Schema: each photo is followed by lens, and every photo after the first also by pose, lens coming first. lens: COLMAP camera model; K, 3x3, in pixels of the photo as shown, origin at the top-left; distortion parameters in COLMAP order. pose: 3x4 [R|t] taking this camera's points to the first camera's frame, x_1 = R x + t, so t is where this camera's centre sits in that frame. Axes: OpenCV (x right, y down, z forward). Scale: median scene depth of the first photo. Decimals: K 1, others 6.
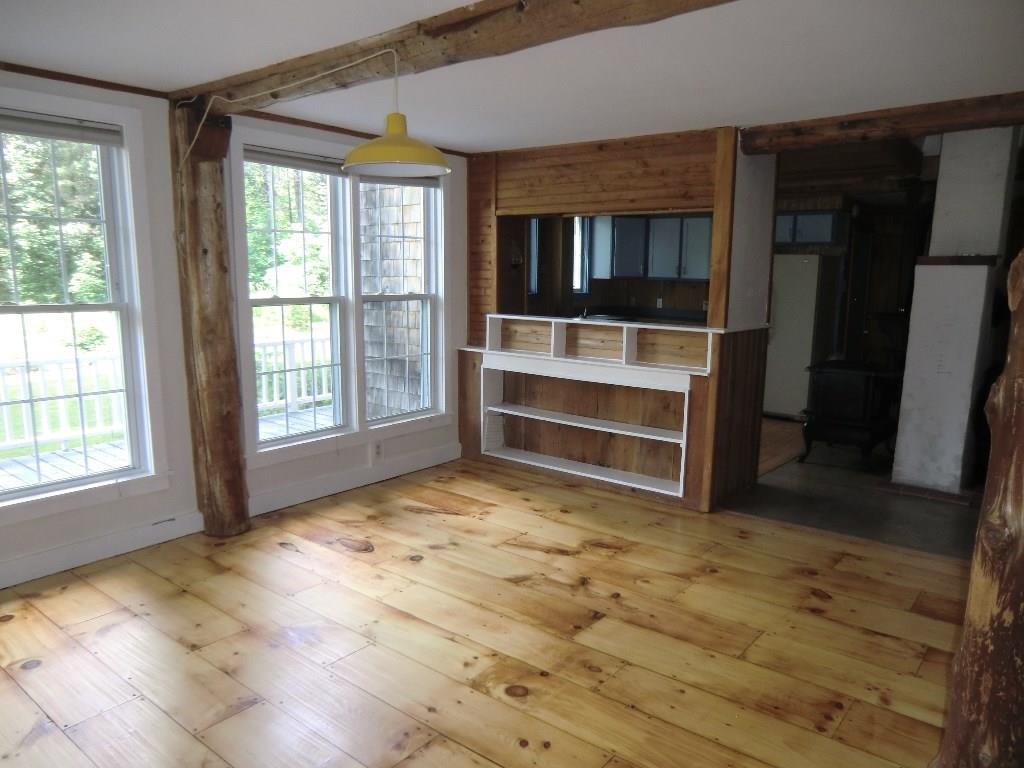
lens RADIAL K [[735.3, 0, 515.0], [0, 735.3, 402.3], [0, 0, 1]] dist [-0.097180, 0.097738]
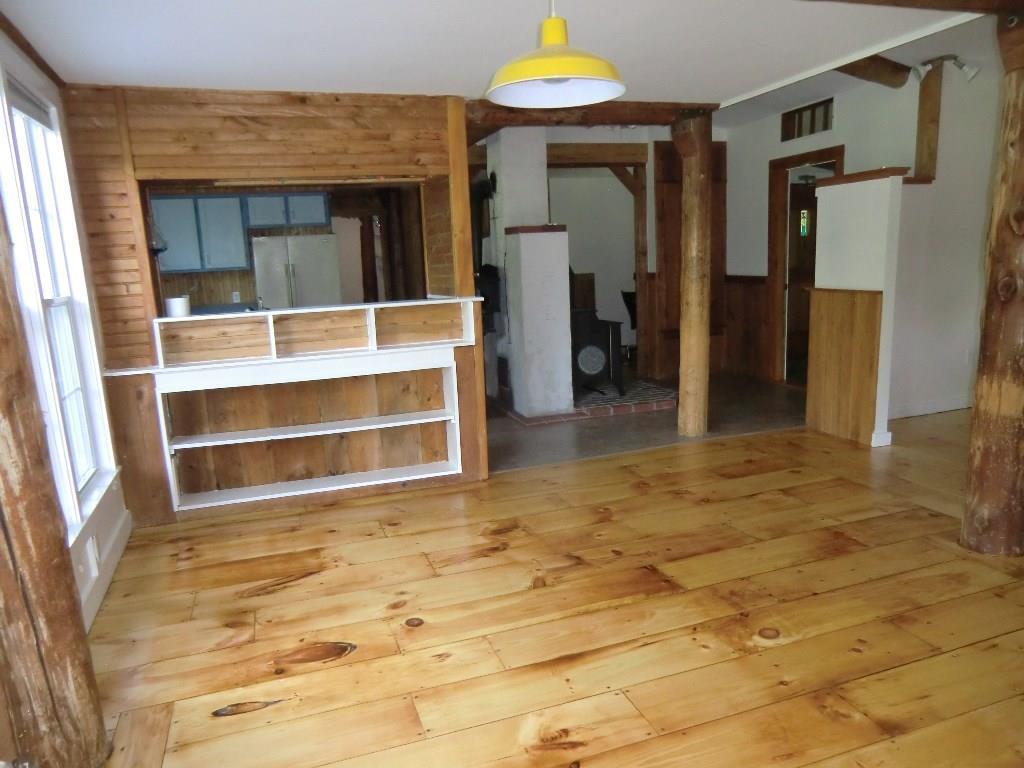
lens RADIAL K [[735.3, 0, 515.0], [0, 735.3, 402.3], [0, 0, 1]] dist [-0.097180, 0.097738]
pose [[0.525158, -0.200187, 0.827124, -0.552409], [0.199189, 0.973854, 0.109231, -0.057605], [-0.827365, 0.107391, 0.551302, 0.403714]]
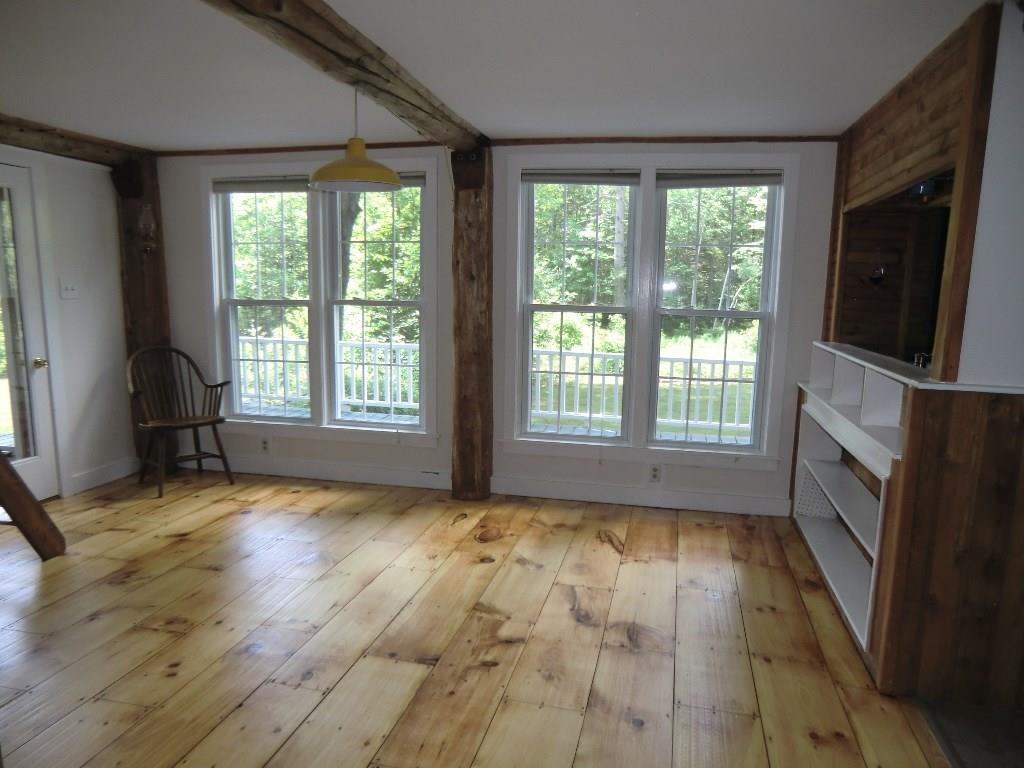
lens RADIAL K [[715.0, 0, 512.0], [0, 715.0, 384.0], [0, 0, 1]] dist [-0.099141, 0.001577]
pose [[0.435349, 0.113560, -0.893071, 0.606536], [-0.178650, 0.983181, 0.037931, -0.055594], [0.882358, 0.143034, 0.448314, 0.474287]]
